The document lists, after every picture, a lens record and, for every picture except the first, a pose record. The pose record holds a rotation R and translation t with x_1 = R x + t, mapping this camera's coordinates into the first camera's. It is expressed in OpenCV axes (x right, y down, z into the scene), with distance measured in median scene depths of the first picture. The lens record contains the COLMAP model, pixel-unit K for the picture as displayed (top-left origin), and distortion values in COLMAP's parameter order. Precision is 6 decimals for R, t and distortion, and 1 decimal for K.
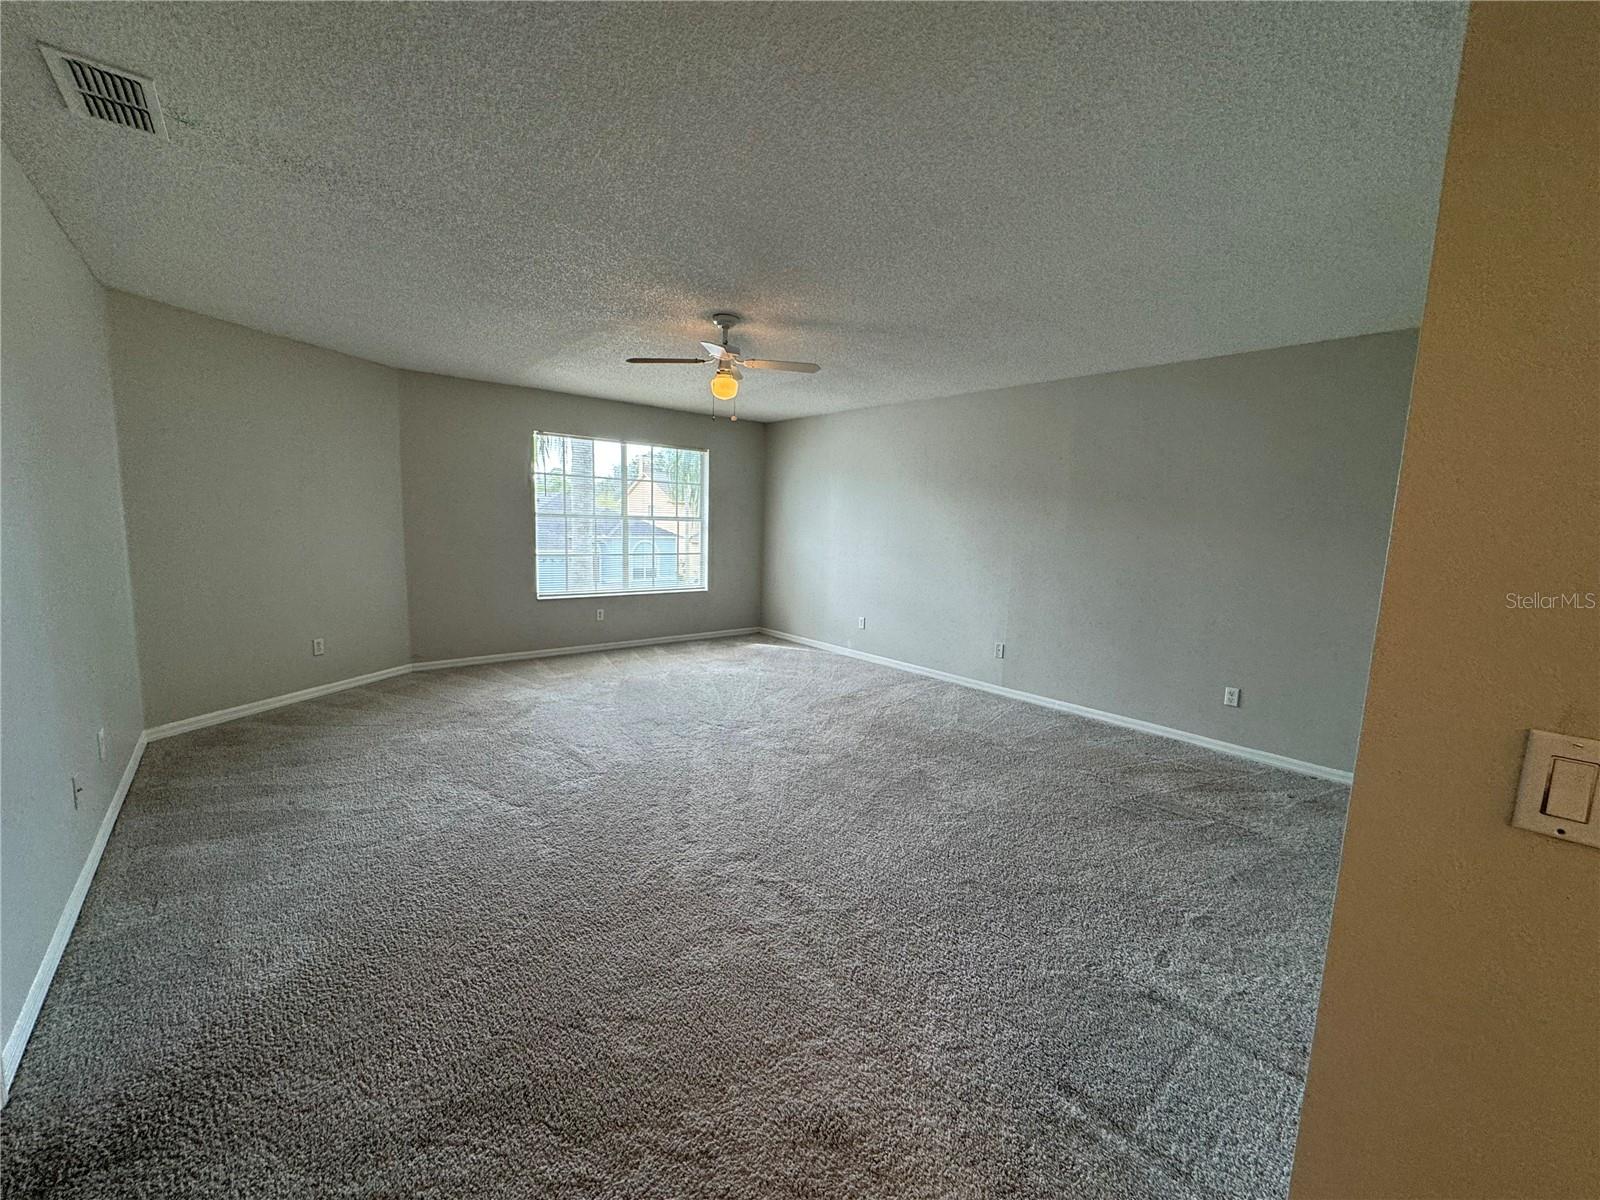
lens RADIAL K [[639.7, 0, 796.8], [0, 639.7, 599.7], [0, 0, 1]] dist [-0.006409, 0.001471]
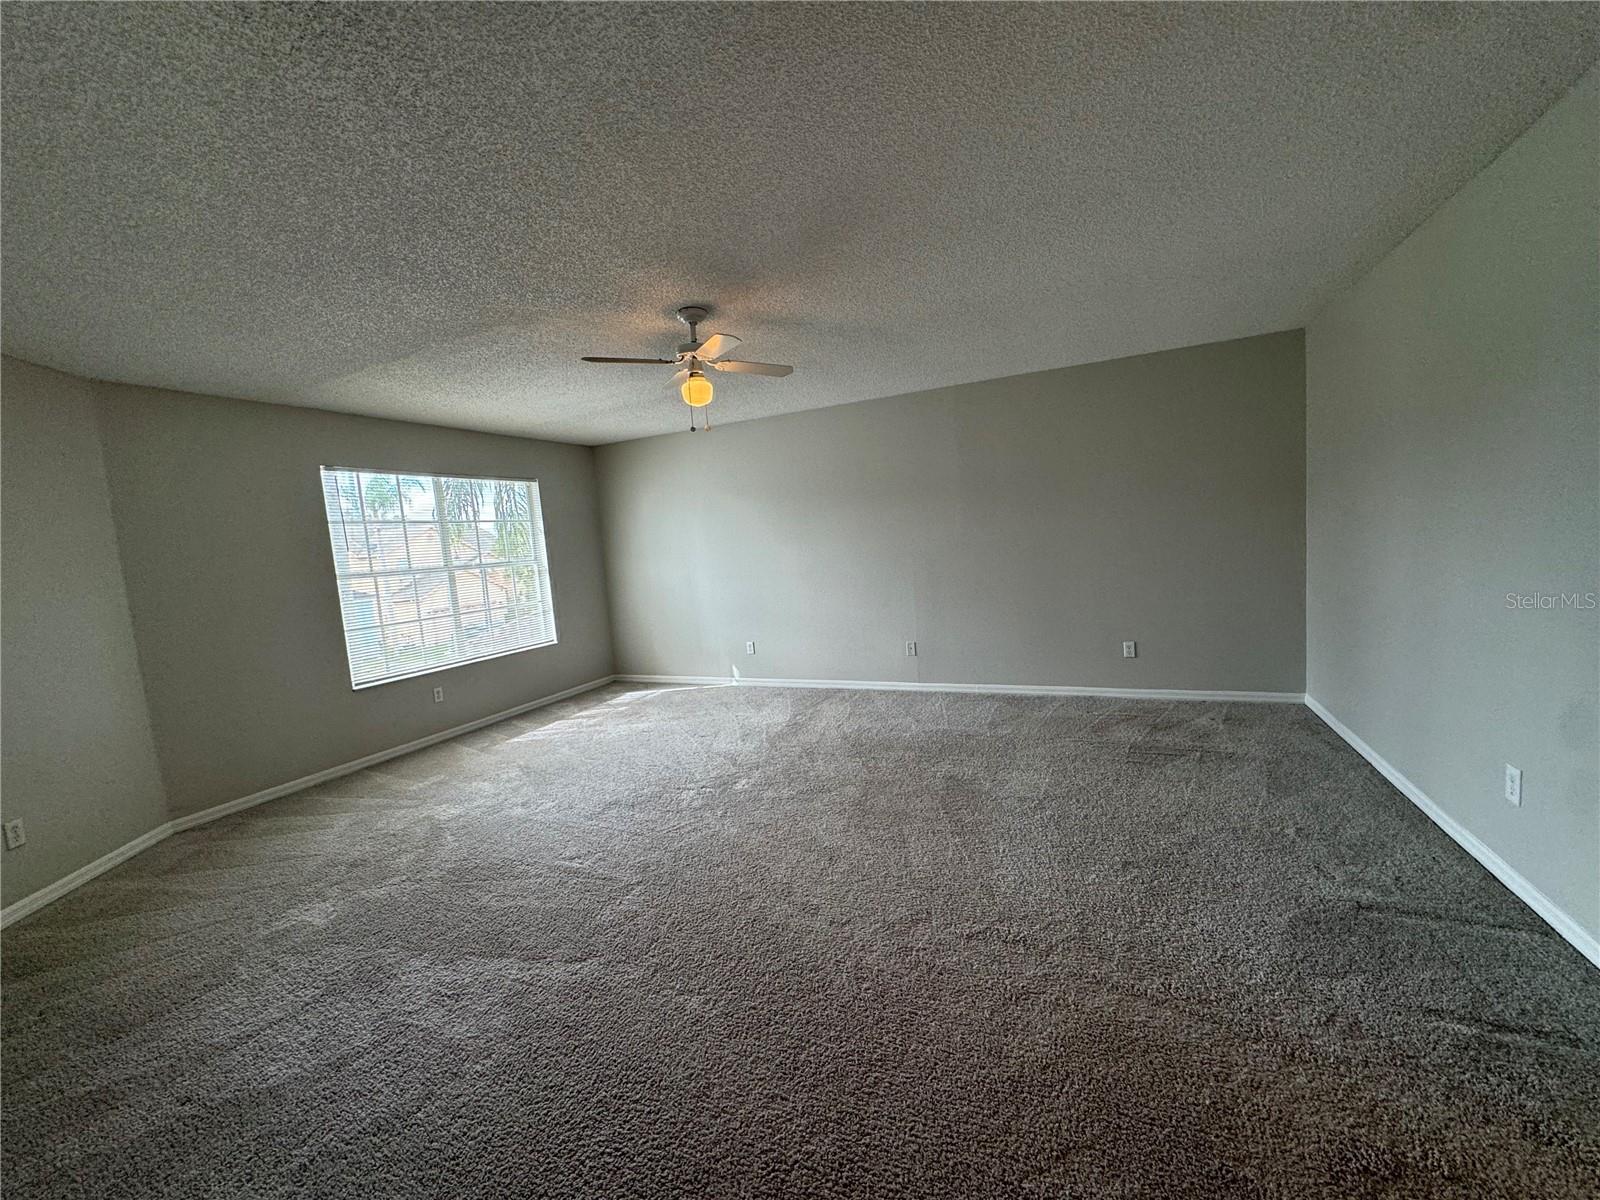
lens RADIAL K [[639.7, 0, 797.0], [0, 639.7, 601.0], [0, 0, 1]] dist [-0.006409, 0.001471]
pose [[0.902170, -0.142032, 0.407328, -0.291325], [0.157247, 0.987551, -0.003929, -0.024221], [-0.401699, 0.067596, 0.913273, 0.138830]]
